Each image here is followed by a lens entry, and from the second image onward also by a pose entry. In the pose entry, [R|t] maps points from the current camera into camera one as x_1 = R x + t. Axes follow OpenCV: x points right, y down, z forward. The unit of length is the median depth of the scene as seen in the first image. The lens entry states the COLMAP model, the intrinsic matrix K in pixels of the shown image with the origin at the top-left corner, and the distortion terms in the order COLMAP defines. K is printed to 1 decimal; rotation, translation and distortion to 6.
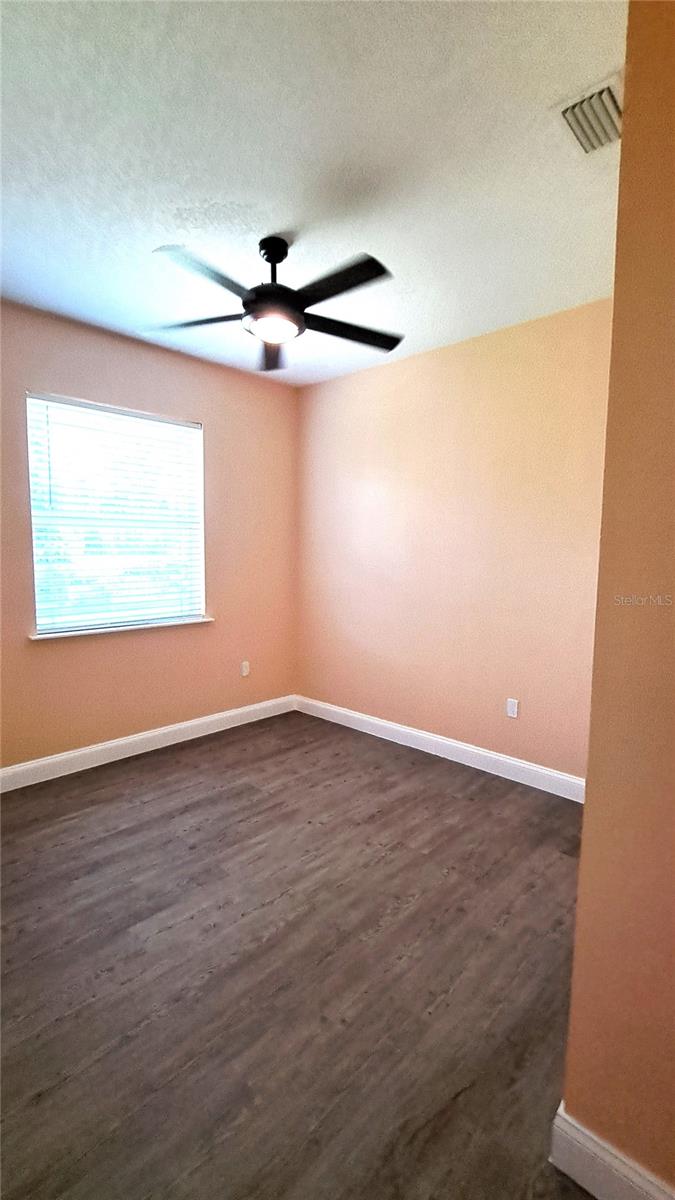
lens RADIAL K [[477.8, 0, 339.8], [0, 477.8, 597.9], [0, 0, 1]] dist [-0.013428, -0.001222]
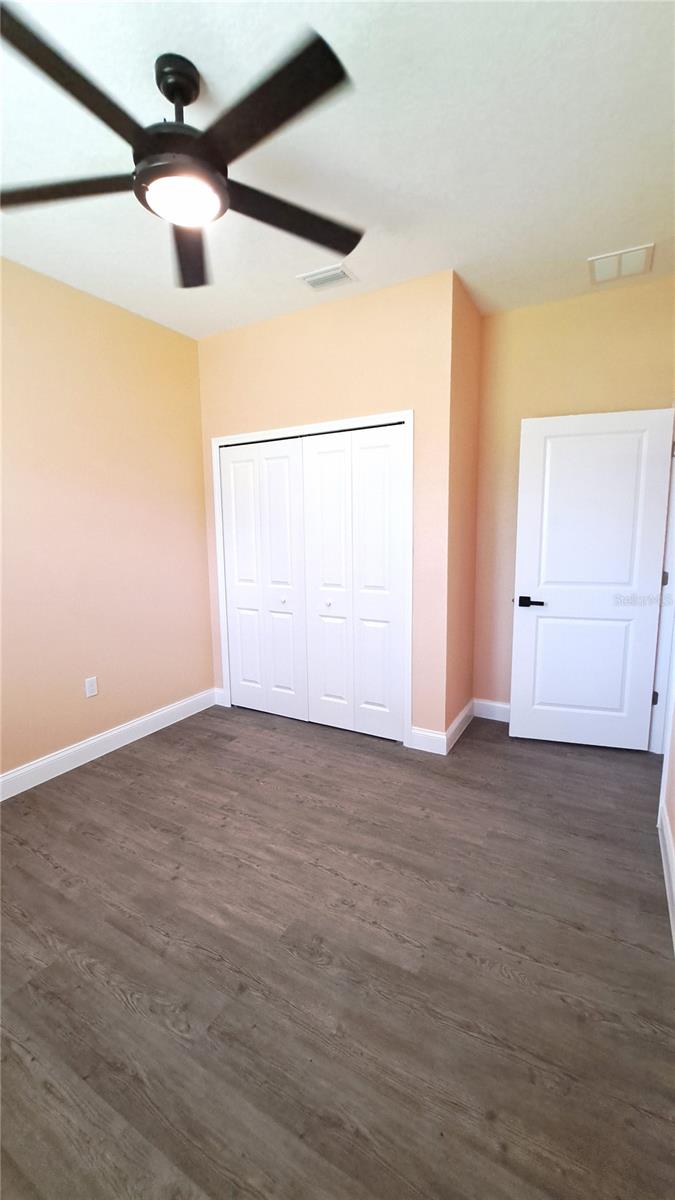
lens RADIAL K [[477.8, 0, 339.8], [0, 477.8, 597.9], [0, 0, 1]] dist [-0.013428, -0.001222]
pose [[-0.199323, -0.159694, 0.966834, -0.931540], [0.118094, 0.975527, 0.185477, -0.075949], [-0.972792, 0.151147, -0.175586, 0.994464]]
